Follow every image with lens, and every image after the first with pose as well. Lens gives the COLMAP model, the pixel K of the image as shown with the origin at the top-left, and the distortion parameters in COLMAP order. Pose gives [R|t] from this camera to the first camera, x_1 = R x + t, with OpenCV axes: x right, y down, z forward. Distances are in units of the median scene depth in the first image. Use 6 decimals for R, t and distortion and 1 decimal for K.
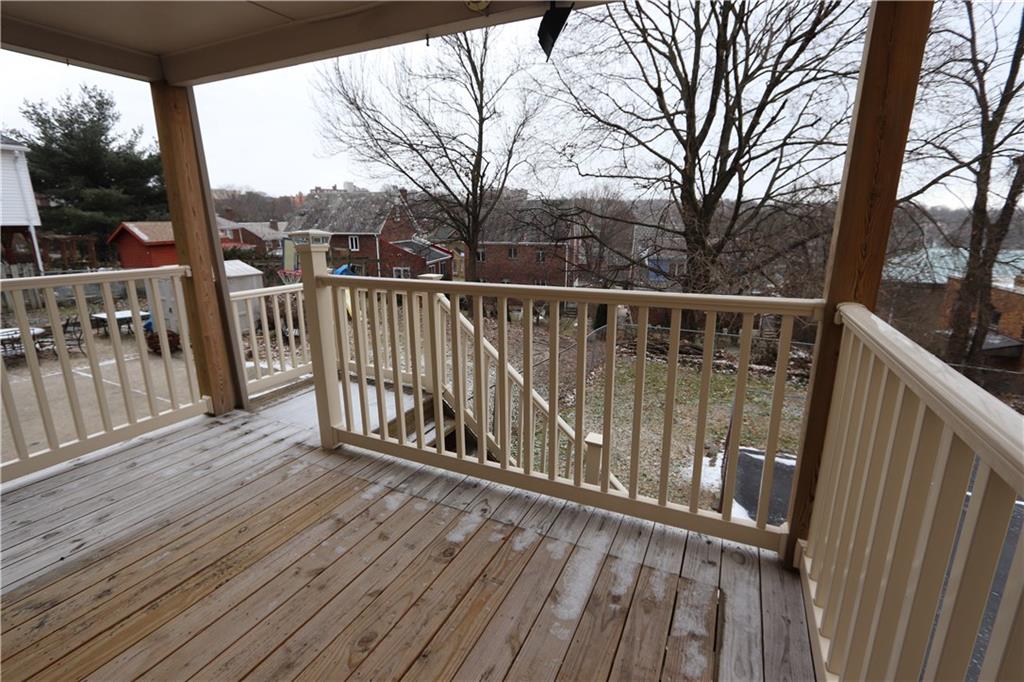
lens RADIAL K [[479.8, 0, 508.1], [0, 479.8, 339.6], [0, 0, 1]] dist [-0.013652, 0.001646]
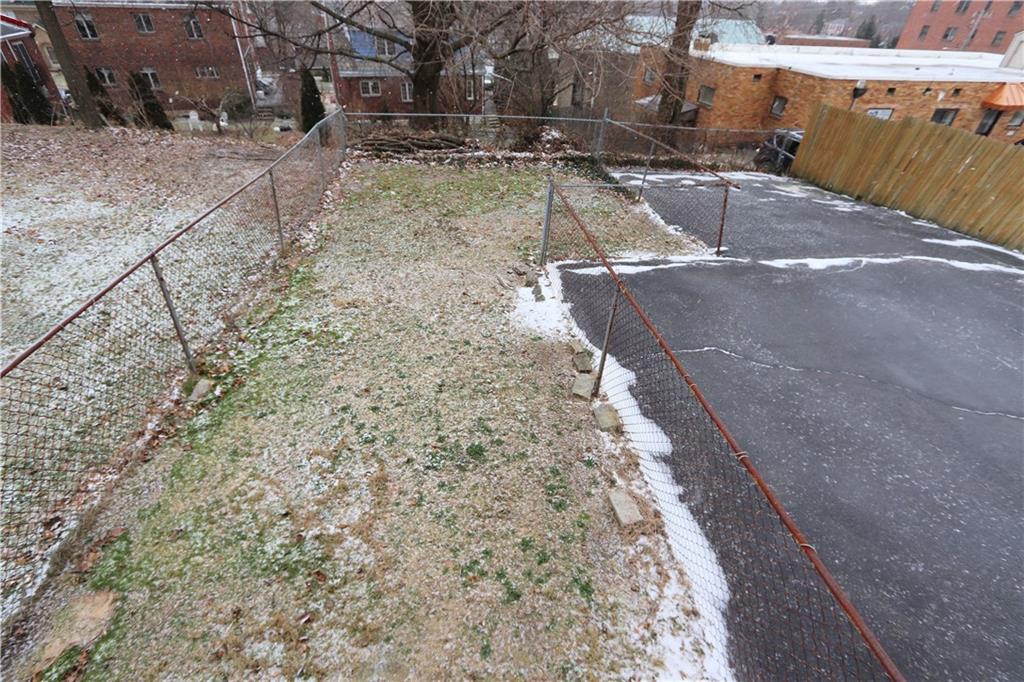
lens RADIAL K [[479.8, 0, 514.3], [0, 479.8, 338.6], [0, 0, 1]] dist [-0.013652, 0.001646]
pose [[0.836024, -0.297217, 0.461223, 0.017407], [0.100038, 0.909060, 0.404477, 0.008136], [-0.539497, -0.292013, 0.789729, 0.217167]]
